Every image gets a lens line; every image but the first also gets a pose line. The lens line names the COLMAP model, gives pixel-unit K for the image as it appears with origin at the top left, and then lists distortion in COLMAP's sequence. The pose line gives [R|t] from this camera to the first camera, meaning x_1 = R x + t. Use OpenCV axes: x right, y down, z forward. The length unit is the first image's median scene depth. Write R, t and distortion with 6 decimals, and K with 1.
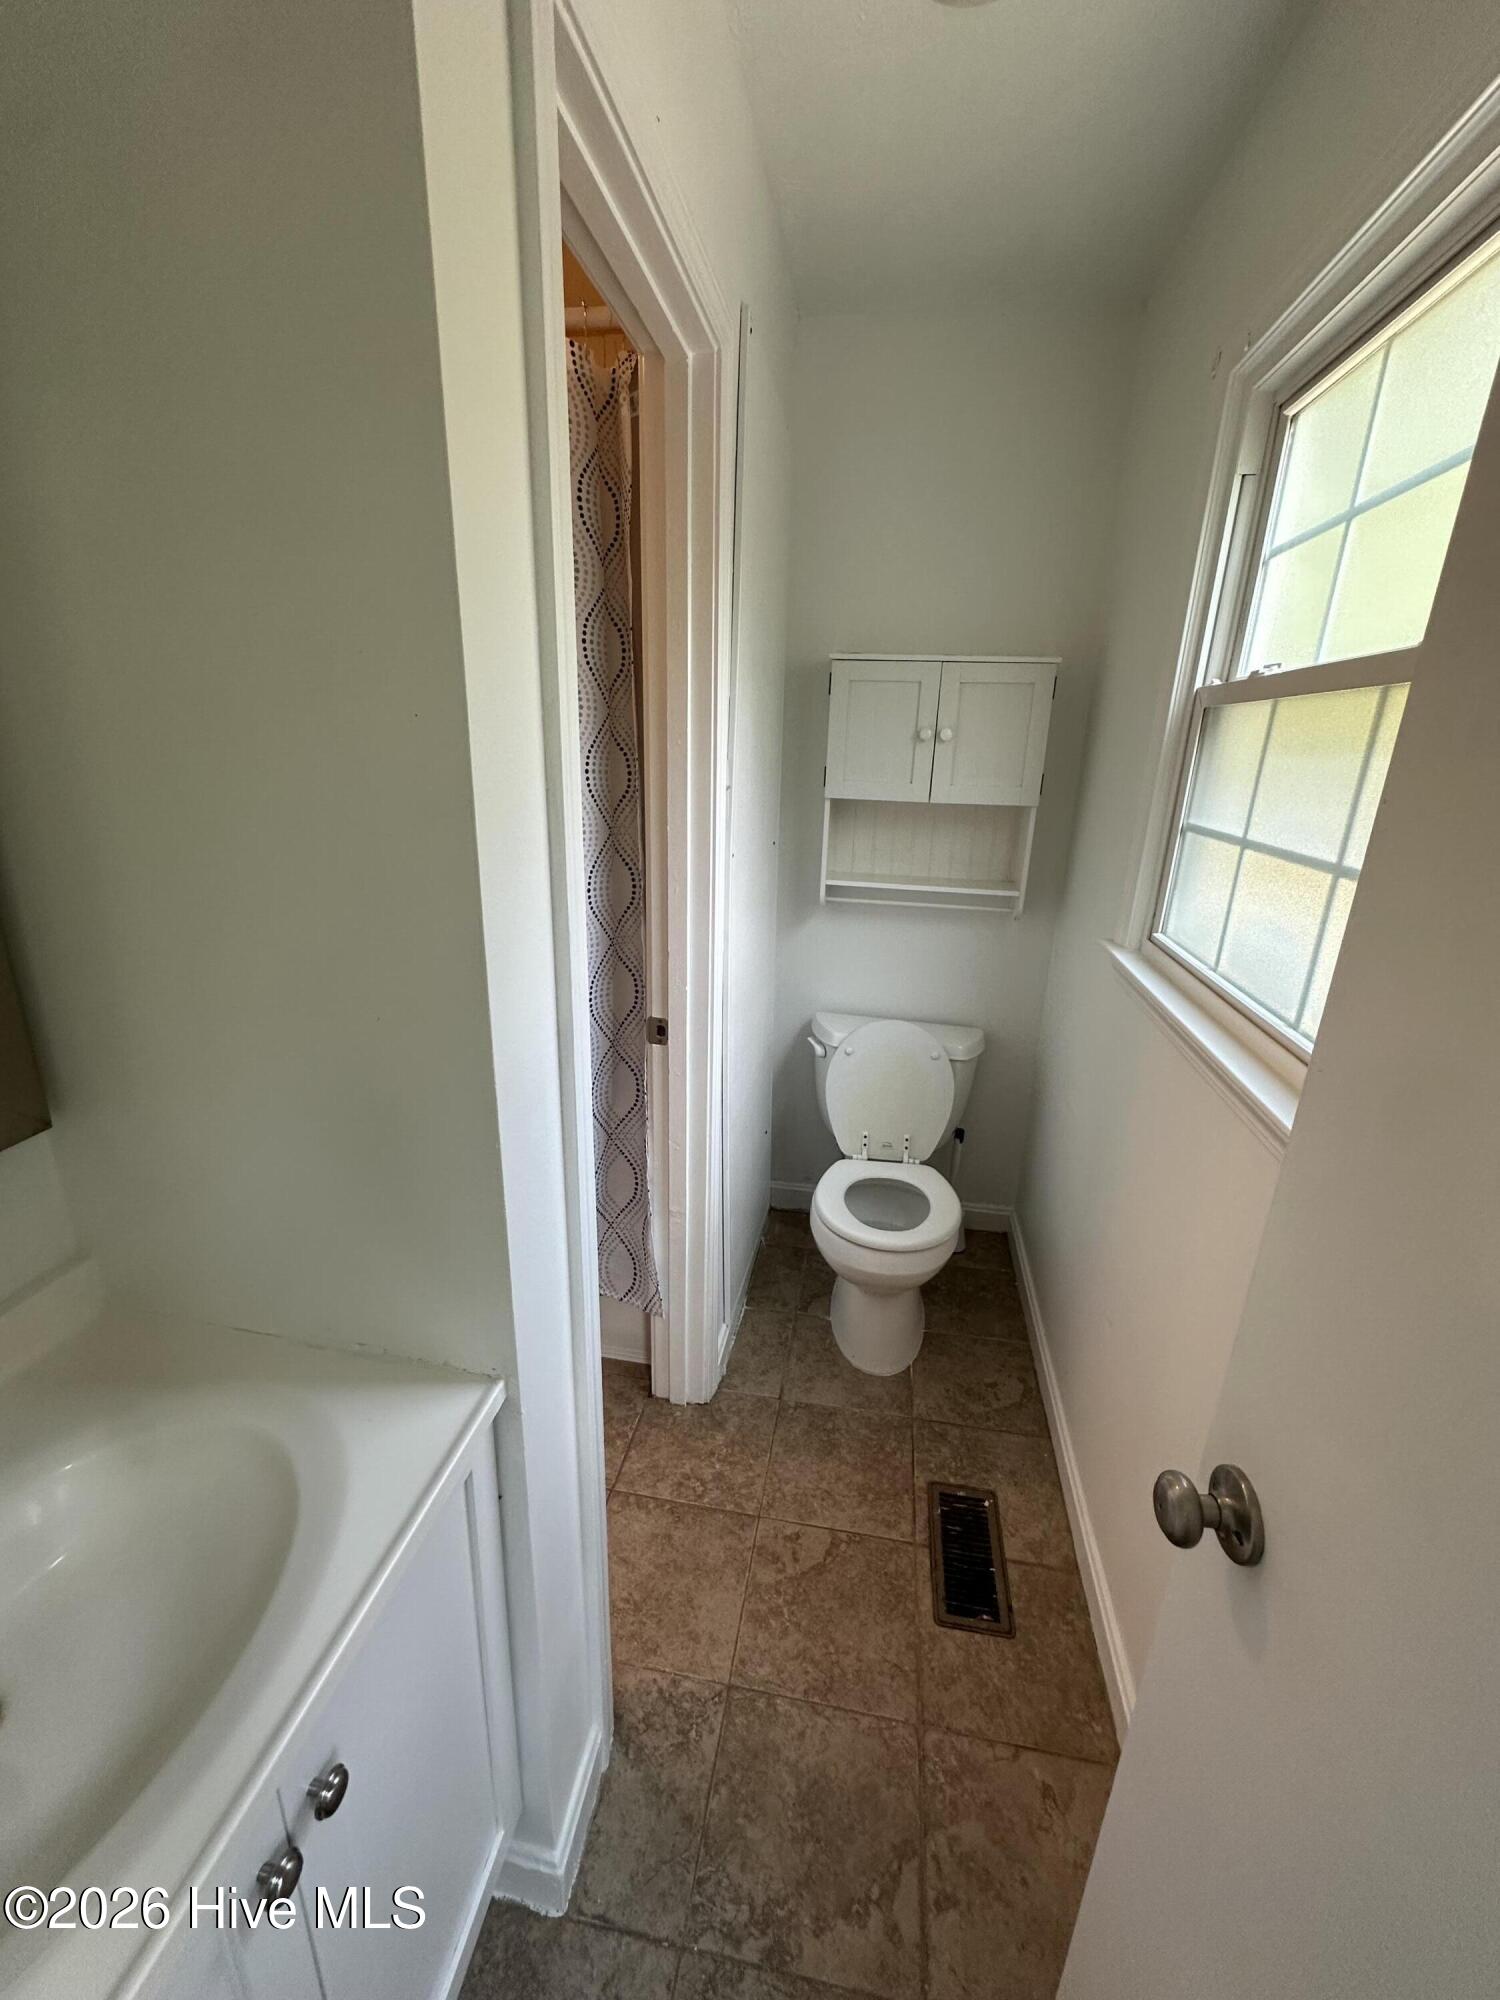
lens RADIAL K [[797.4, 0, 750.0], [0, 797.4, 1000.0], [0, 0, 1]] dist [-0.003942, 0.000259]
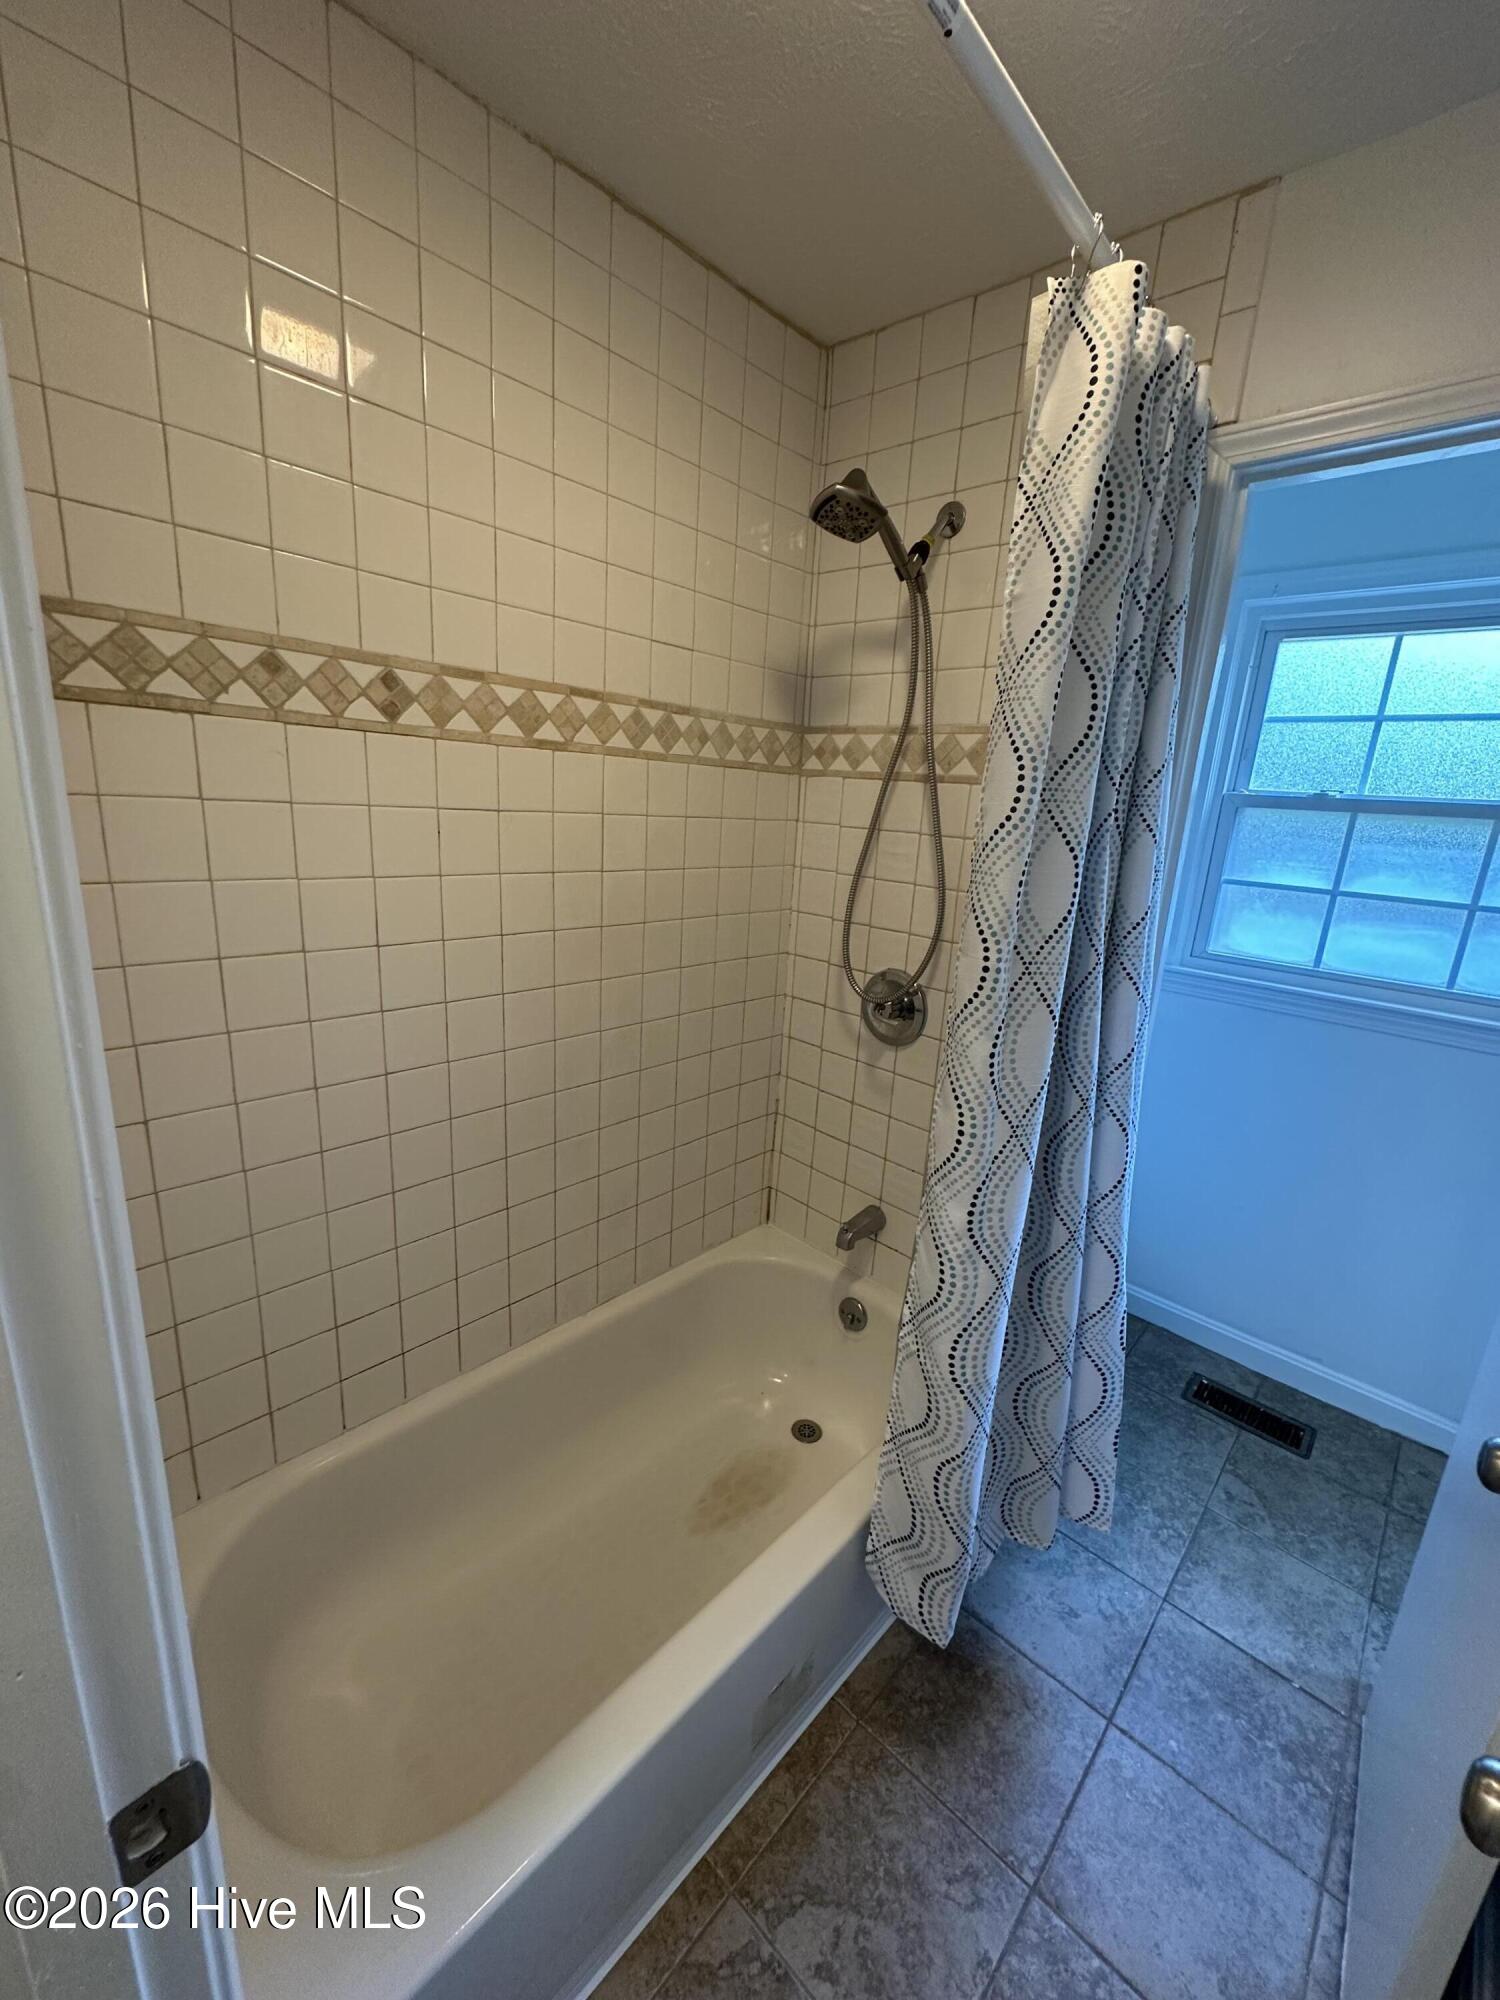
lens RADIAL K [[797.4, 0, 750.0], [0, 797.4, 1000.0], [0, 0, 1]] dist [-0.003942, 0.000259]
pose [[0.548925, -0.203868, 0.810629, -1.192072], [0.220261, 0.970804, 0.094999, -0.323059], [-0.806329, 0.126403, 0.577802, 0.830053]]
